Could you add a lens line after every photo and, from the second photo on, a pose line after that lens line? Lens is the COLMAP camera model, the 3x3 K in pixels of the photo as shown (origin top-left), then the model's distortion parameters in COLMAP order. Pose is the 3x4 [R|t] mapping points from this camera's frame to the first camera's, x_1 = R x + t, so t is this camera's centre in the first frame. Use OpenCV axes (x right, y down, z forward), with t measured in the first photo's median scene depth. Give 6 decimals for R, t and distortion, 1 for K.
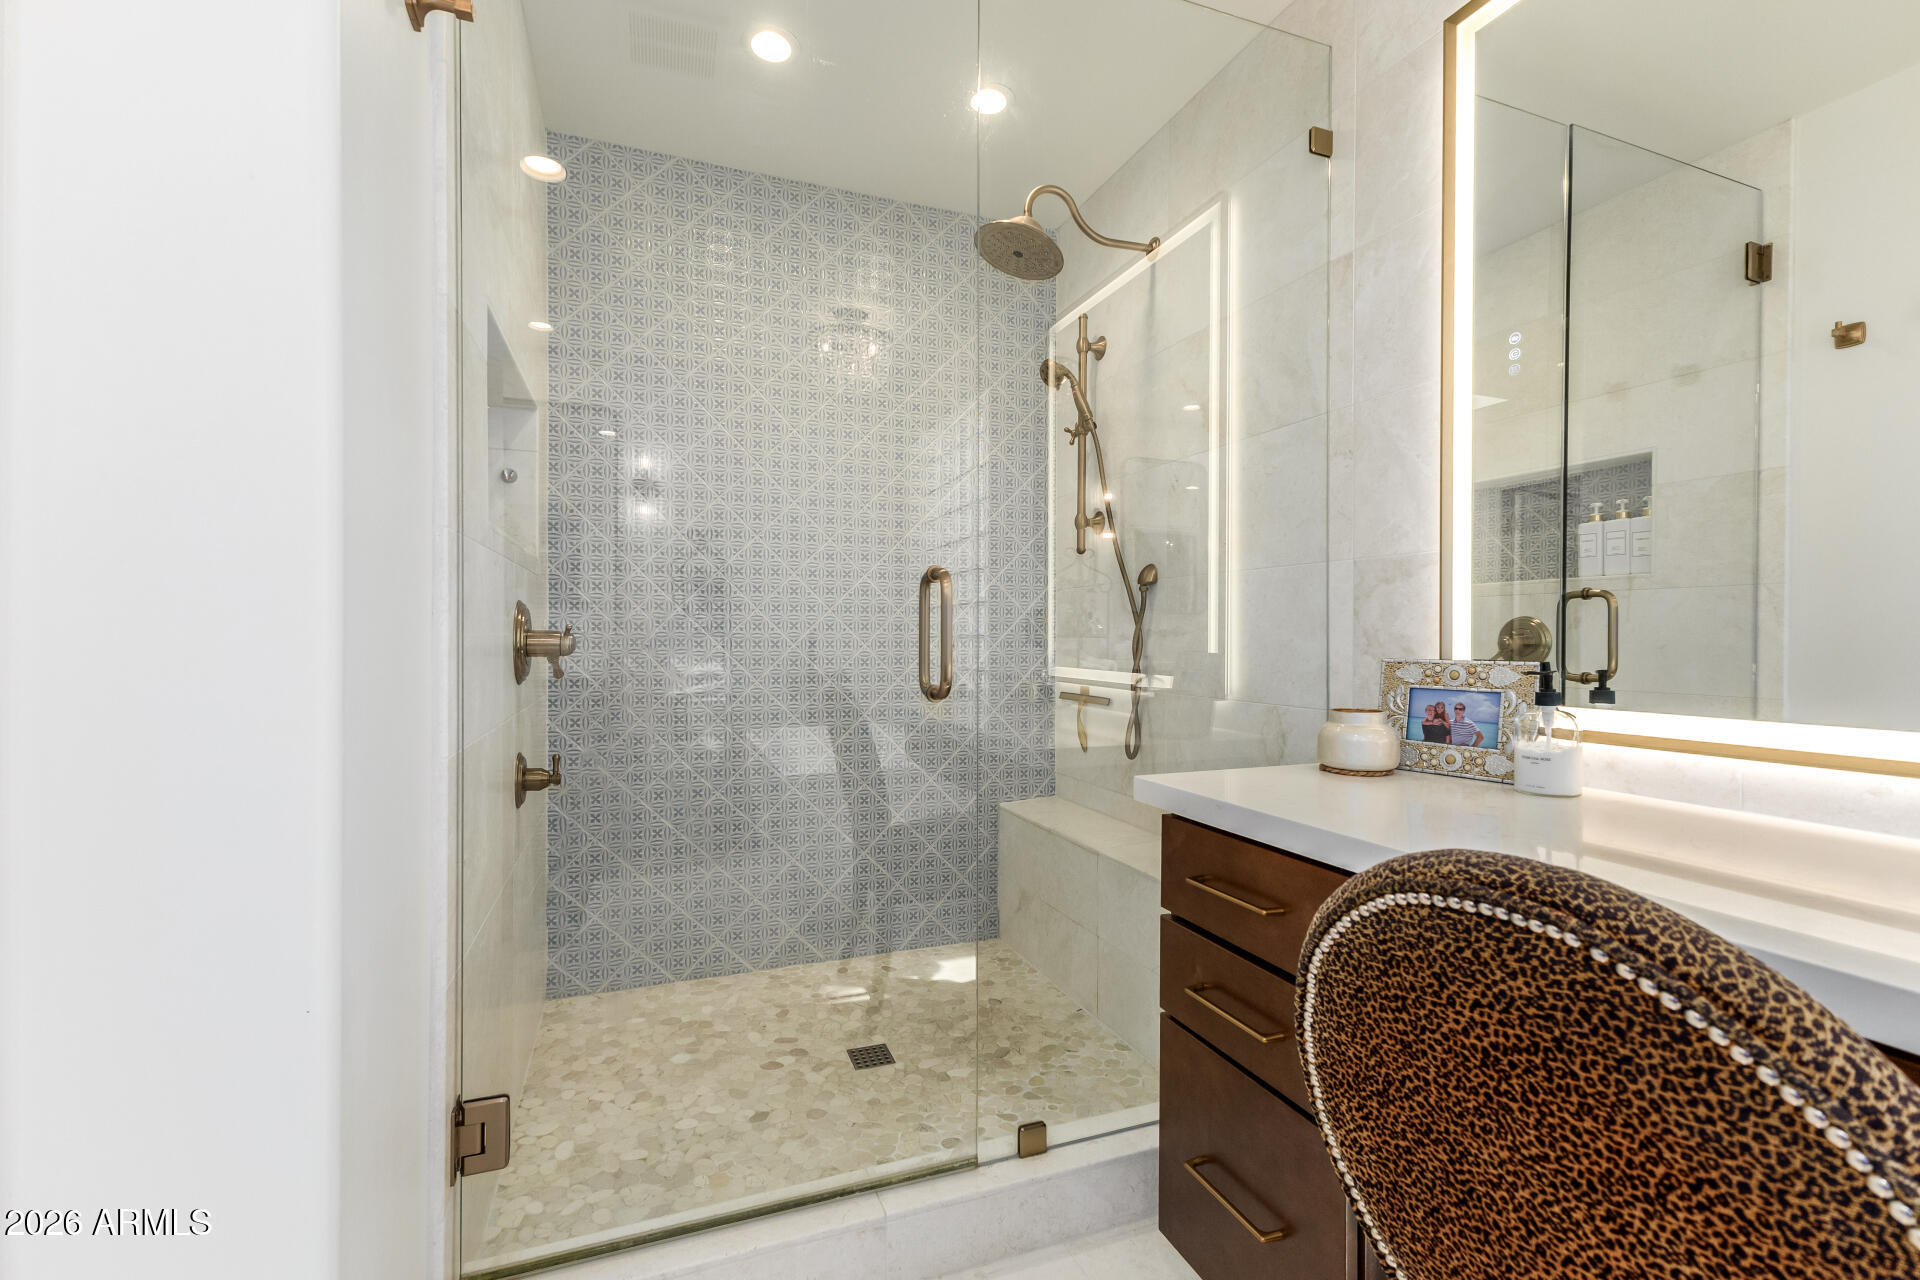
lens RADIAL K [[837.5, 0, 939.6], [0, 837.5, 636.3], [0, 0, 1]] dist [0.013454, -0.004222]
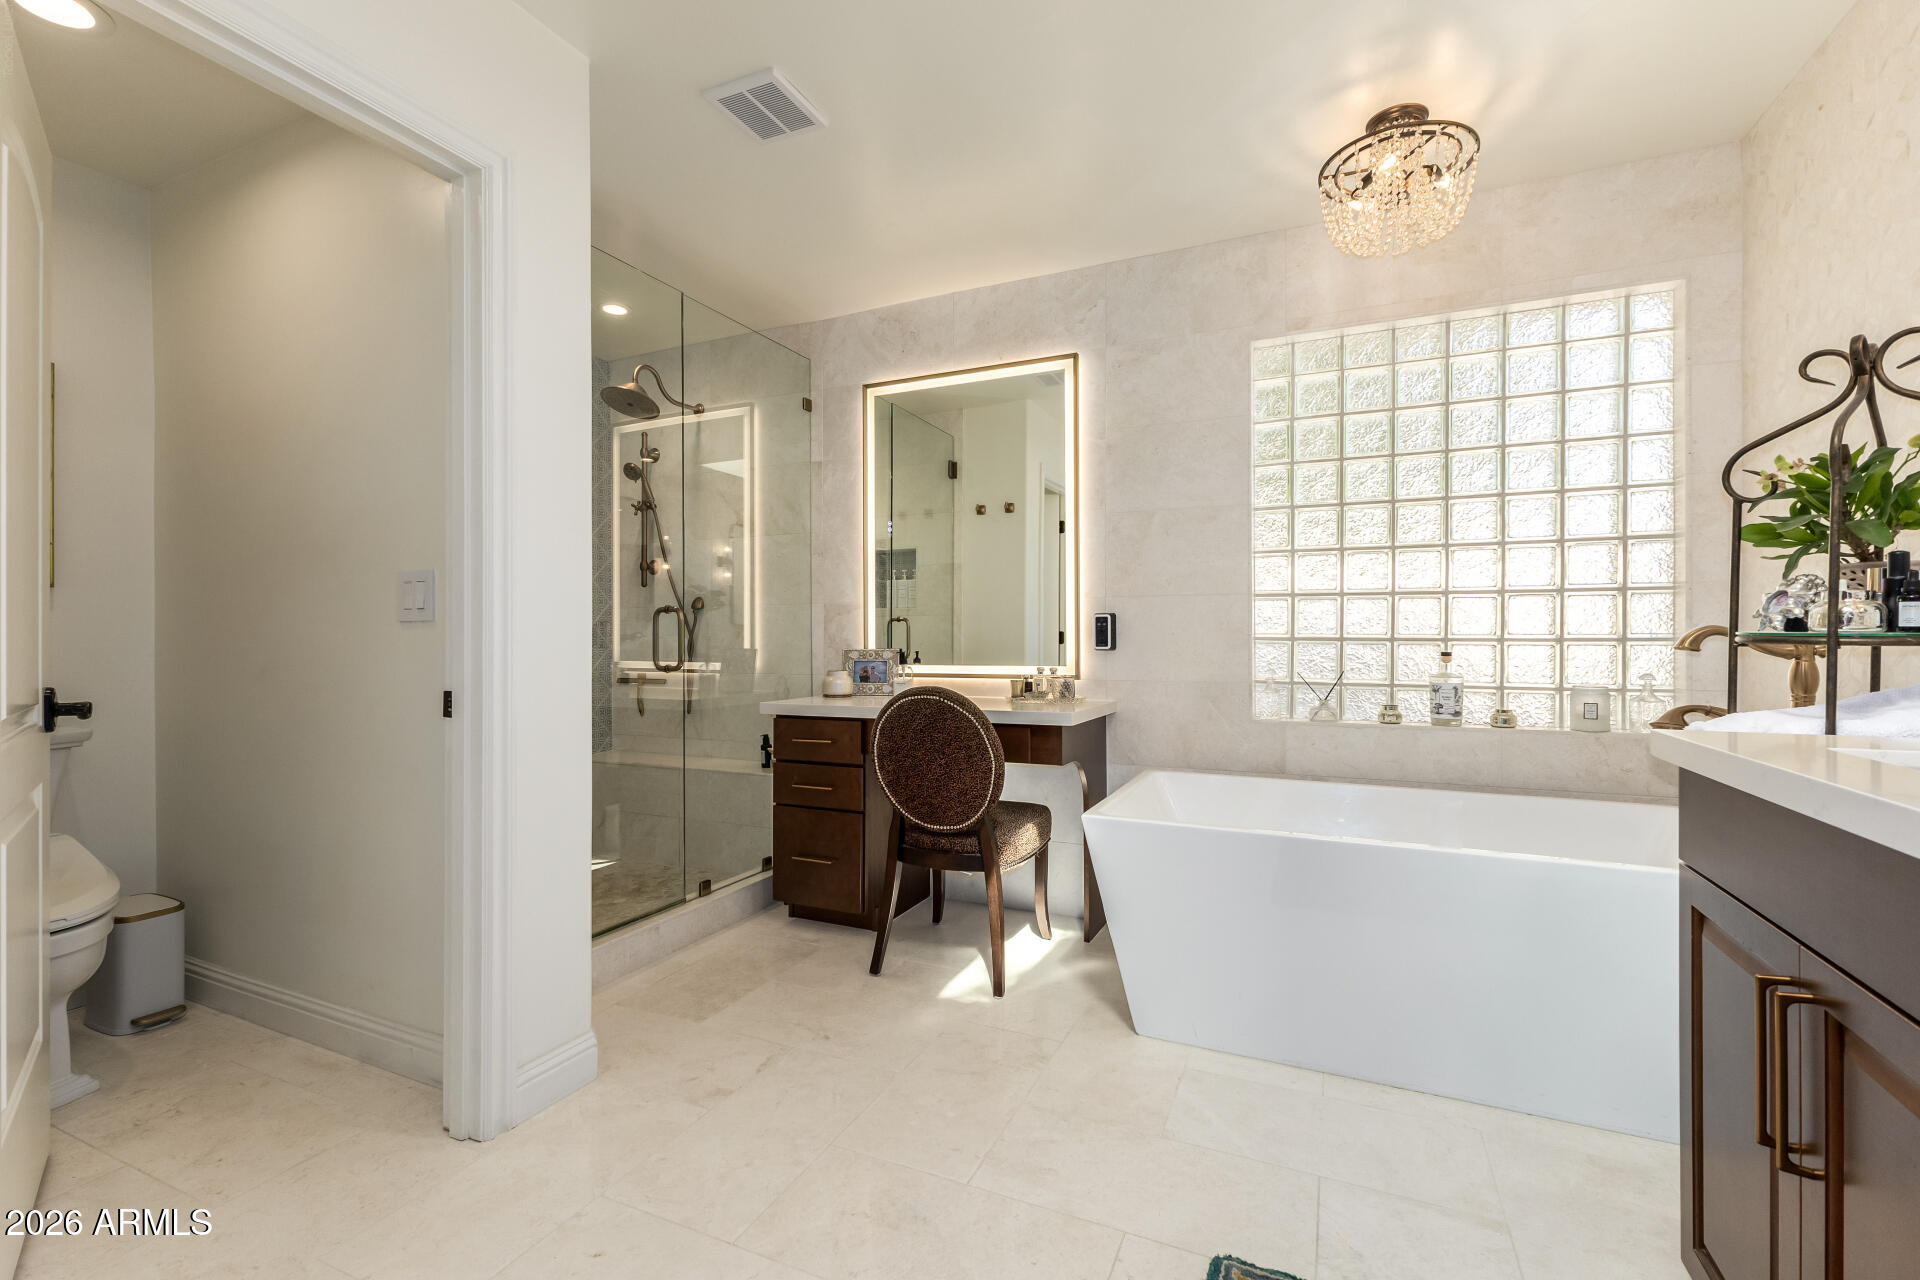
lens RADIAL K [[837.5, 0, 960.2], [0, 837.5, 640.8], [0, 0, 1]] dist [0.013454, -0.004222]
pose [[0.706120, -0.007242, 0.708056, -0.708701], [0.005869, 0.999973, 0.004375, -0.003322], [-0.708068, 0.001067, 0.706143, -0.693541]]
